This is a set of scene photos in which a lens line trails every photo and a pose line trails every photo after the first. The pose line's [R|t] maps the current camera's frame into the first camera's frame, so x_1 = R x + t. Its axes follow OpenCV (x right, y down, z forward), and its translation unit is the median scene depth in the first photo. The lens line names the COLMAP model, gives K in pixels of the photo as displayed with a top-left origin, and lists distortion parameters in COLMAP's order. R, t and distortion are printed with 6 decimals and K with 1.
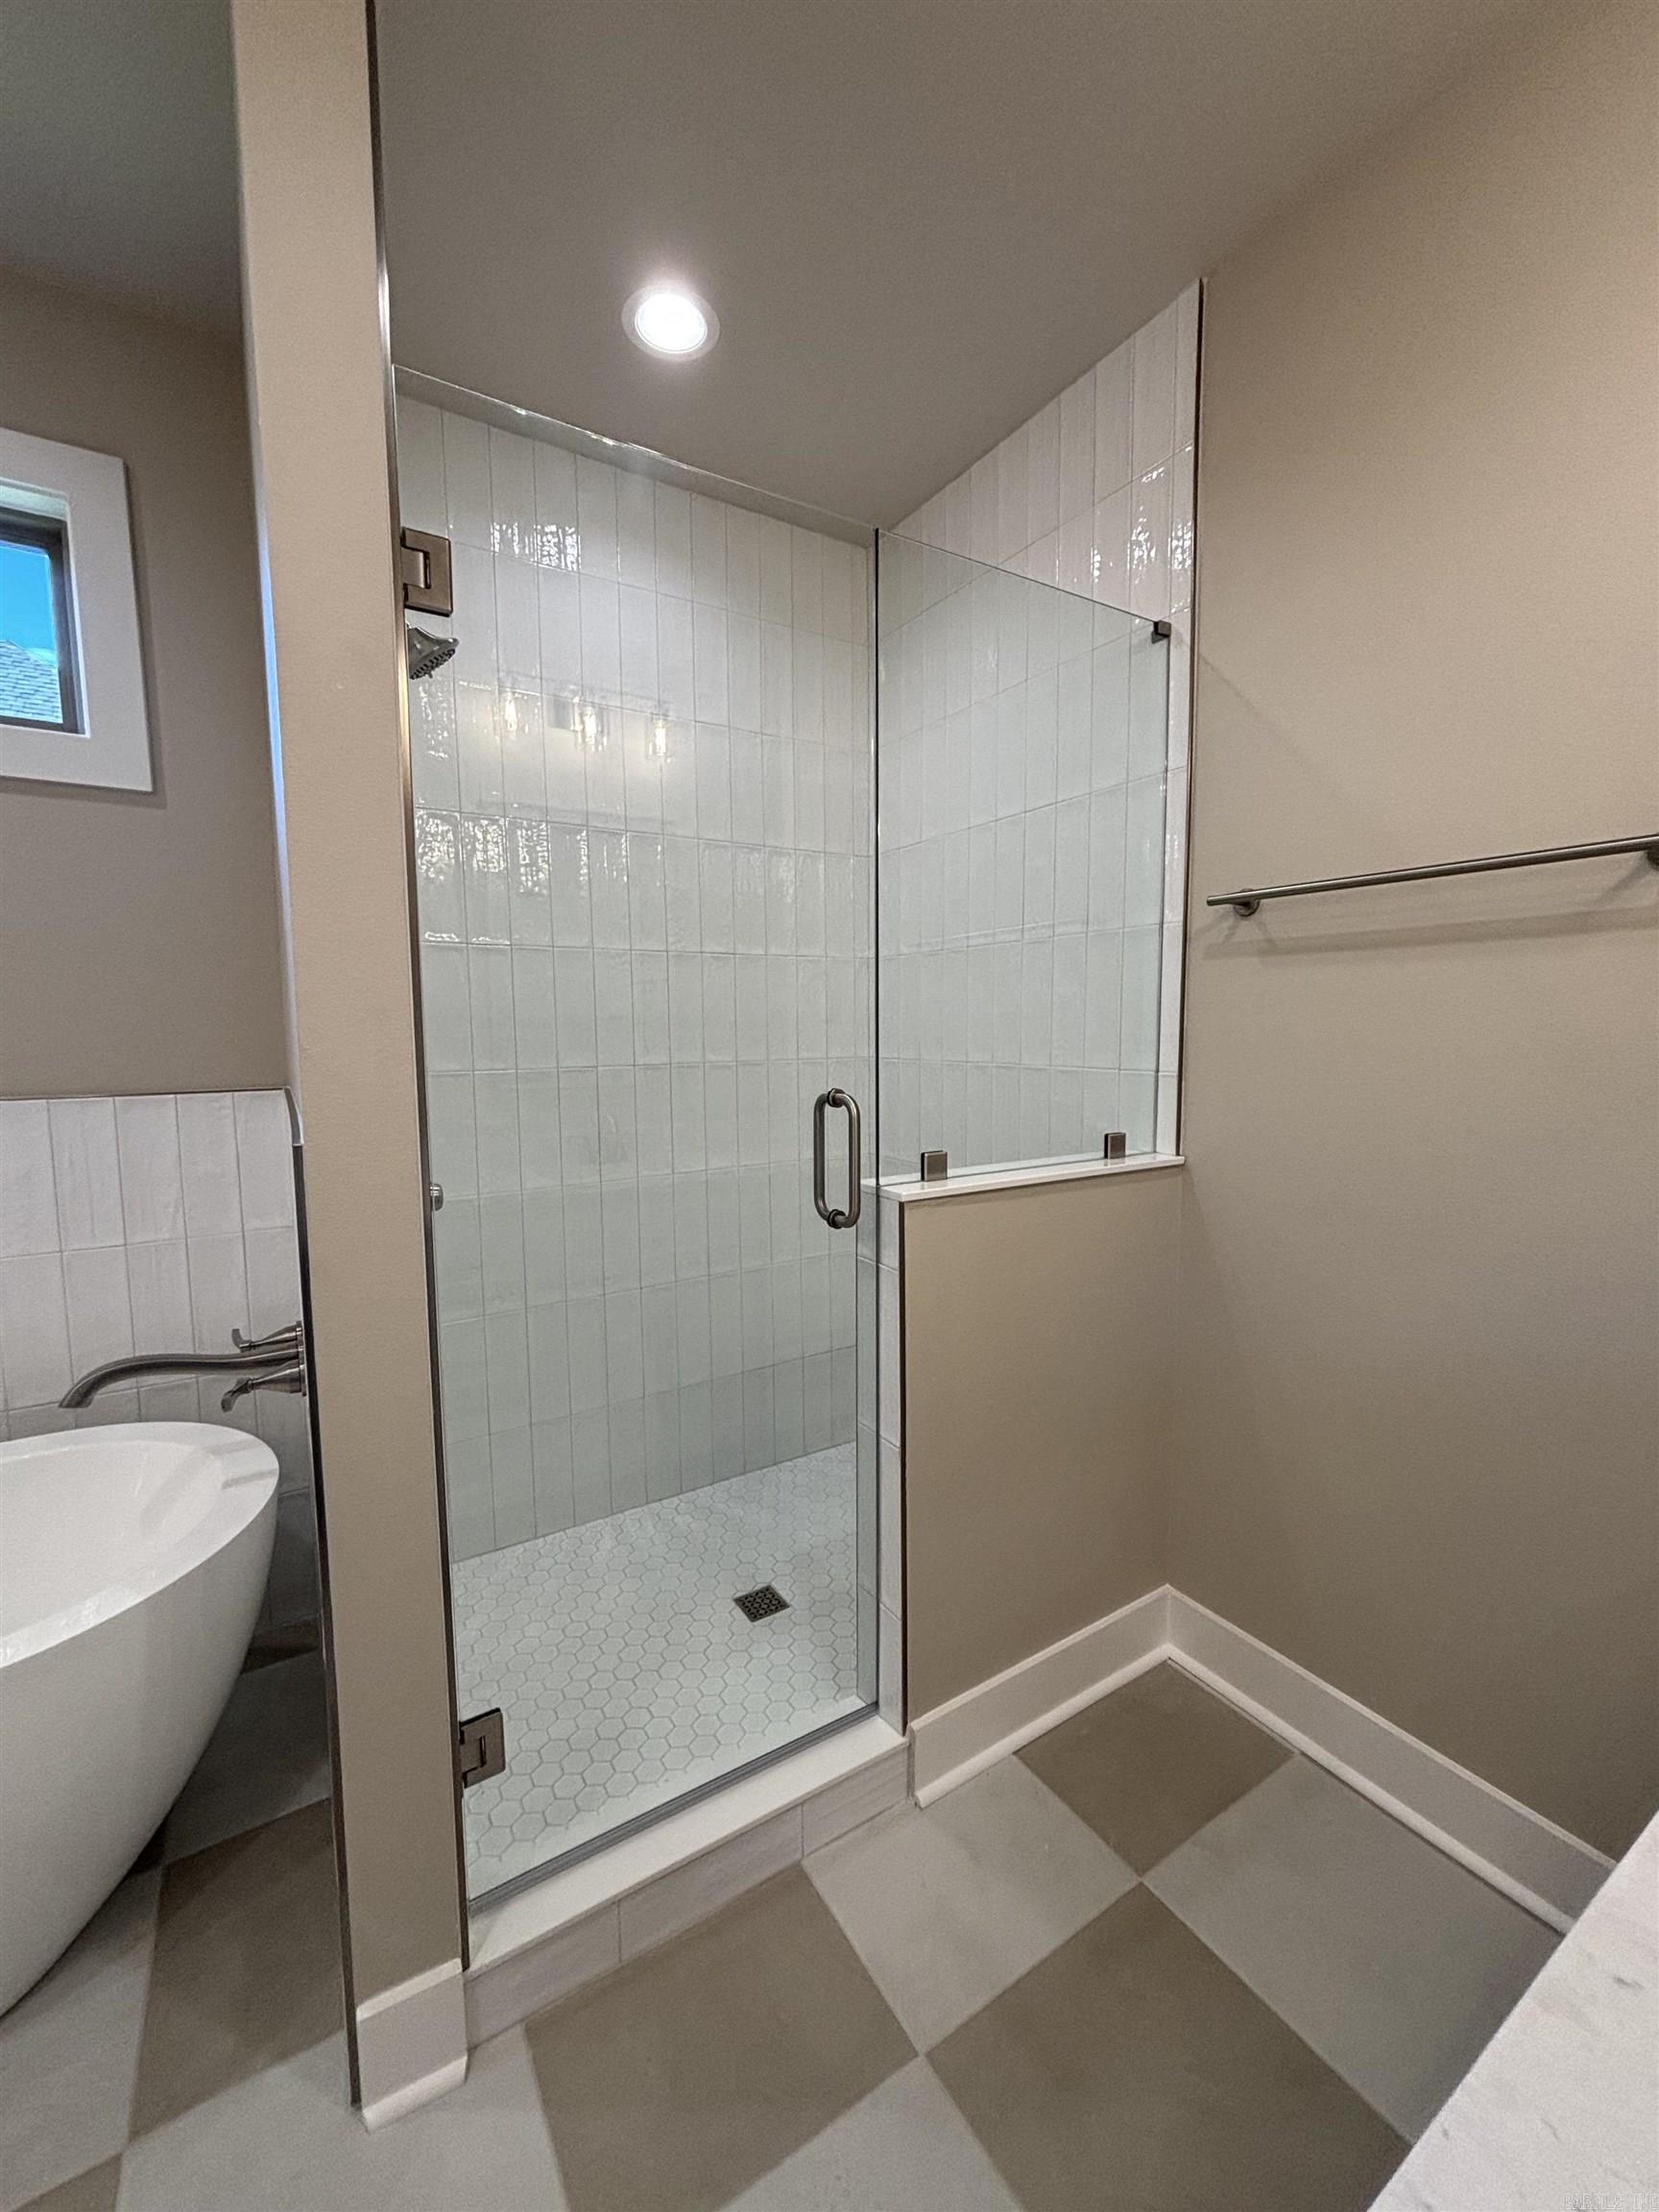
lens RADIAL K [[872.2, 0, 812.7], [0, 872.2, 1106.9], [0, 0, 1]] dist [-0.004285, -0.000111]
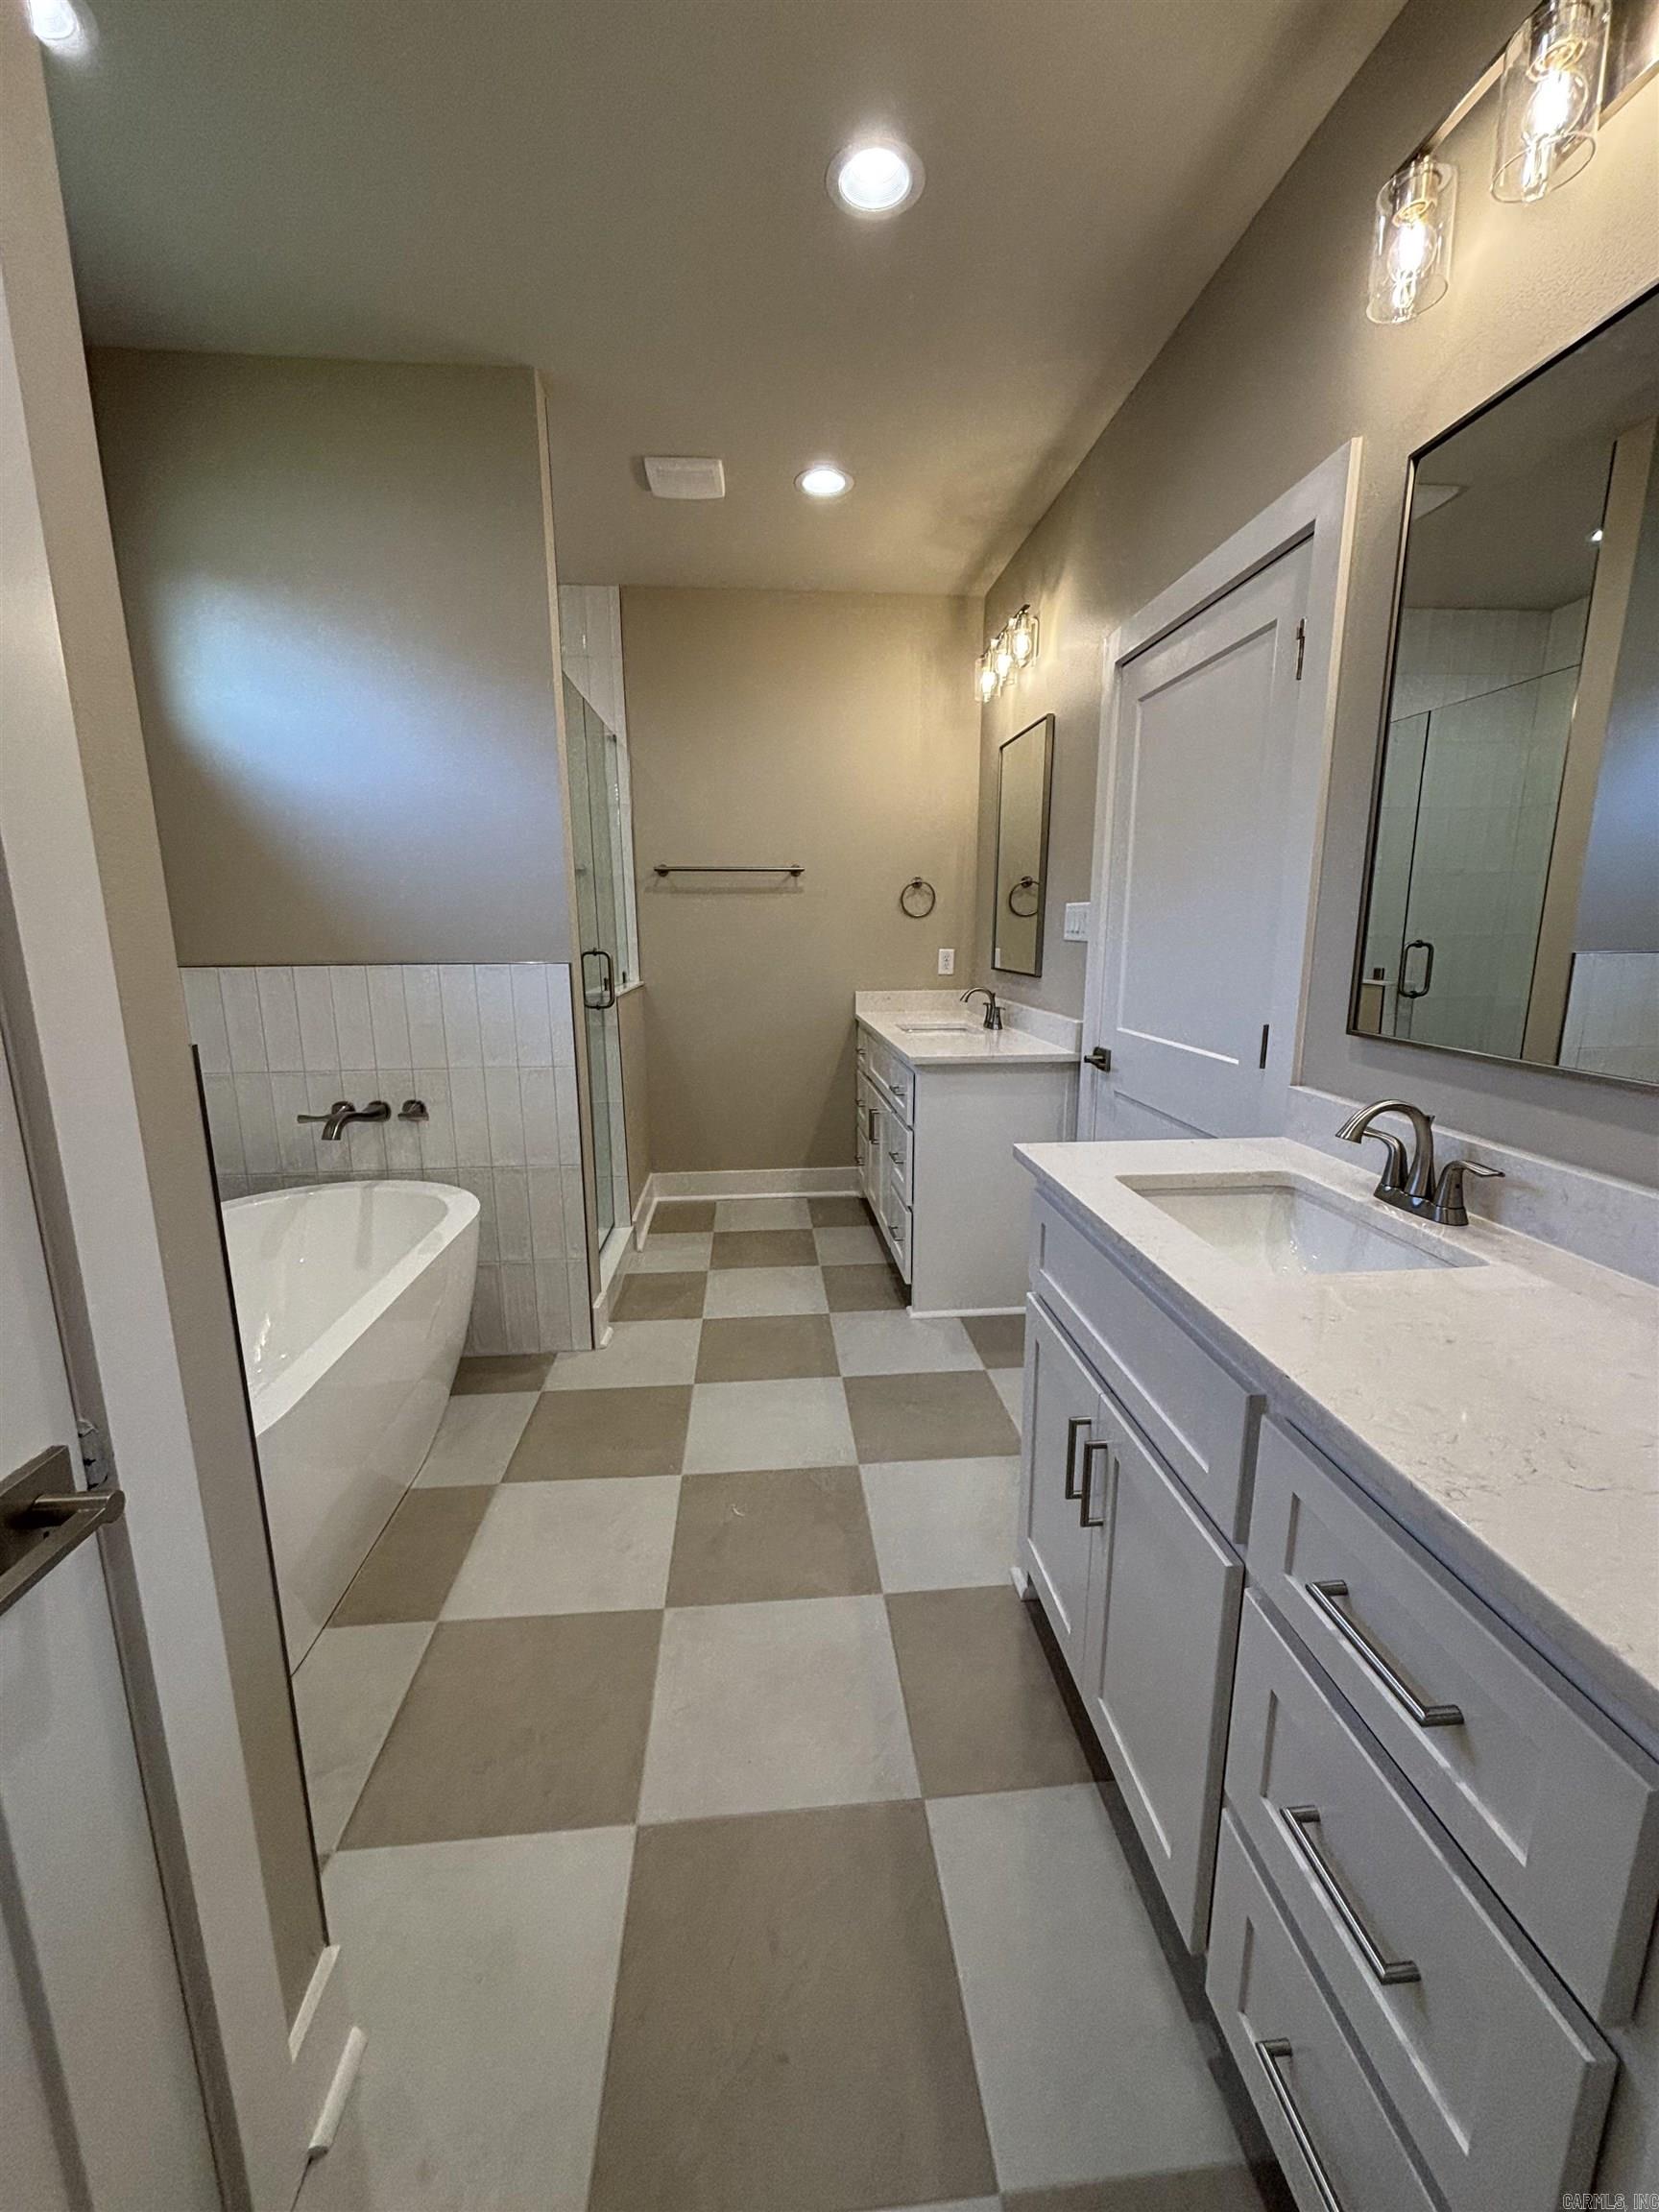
lens RADIAL K [[872.2, 0, 826.7], [0, 872.2, 1096.7], [0, 0, 1]] dist [-0.004285, -0.000111]
pose [[0.452515, -0.160914, 0.877119, -1.661151], [0.084020, 0.986903, 0.137708, 0.097474], [-0.887790, 0.011381, 0.460108, -0.551790]]
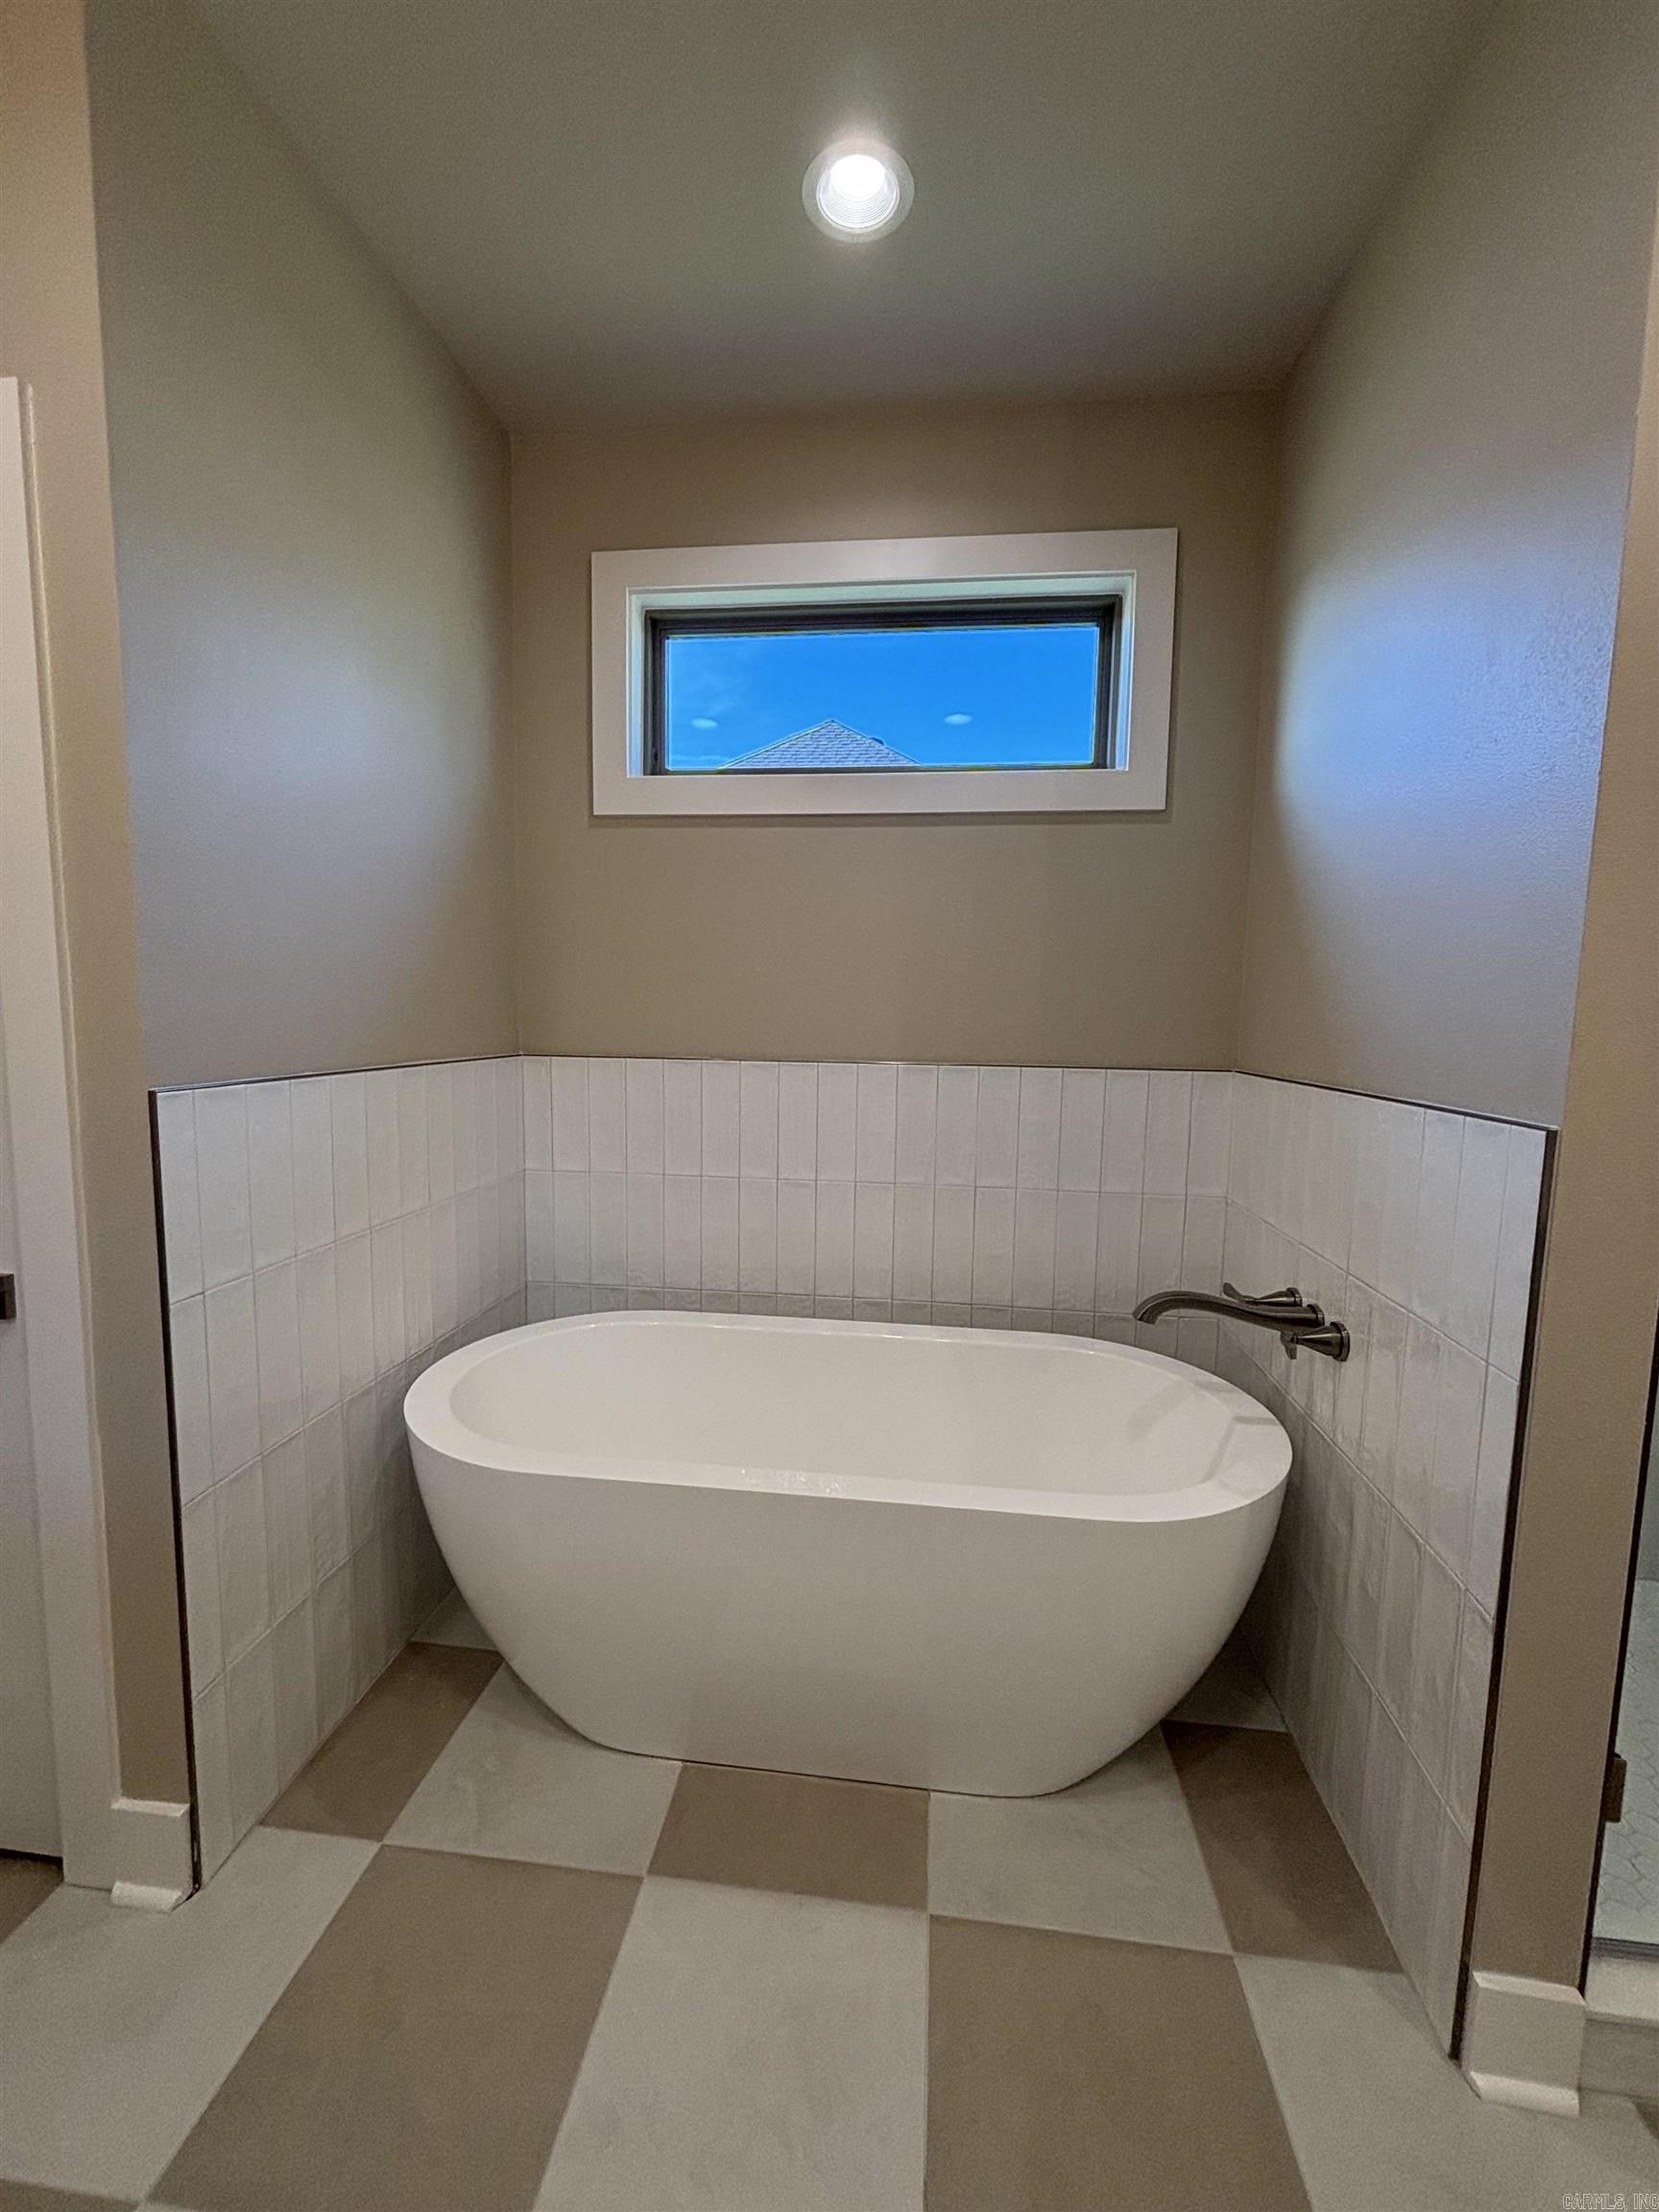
lens RADIAL K [[872.2, 0, 818.5], [0, 872.2, 1097.9], [0, 0, 1]] dist [-0.004285, -0.000111]
pose [[0.785157, 0.077414, -0.614439, -0.415673], [-0.071833, 0.996844, 0.033803, 0.017625], [0.615116, 0.017596, 0.788240, -0.218463]]
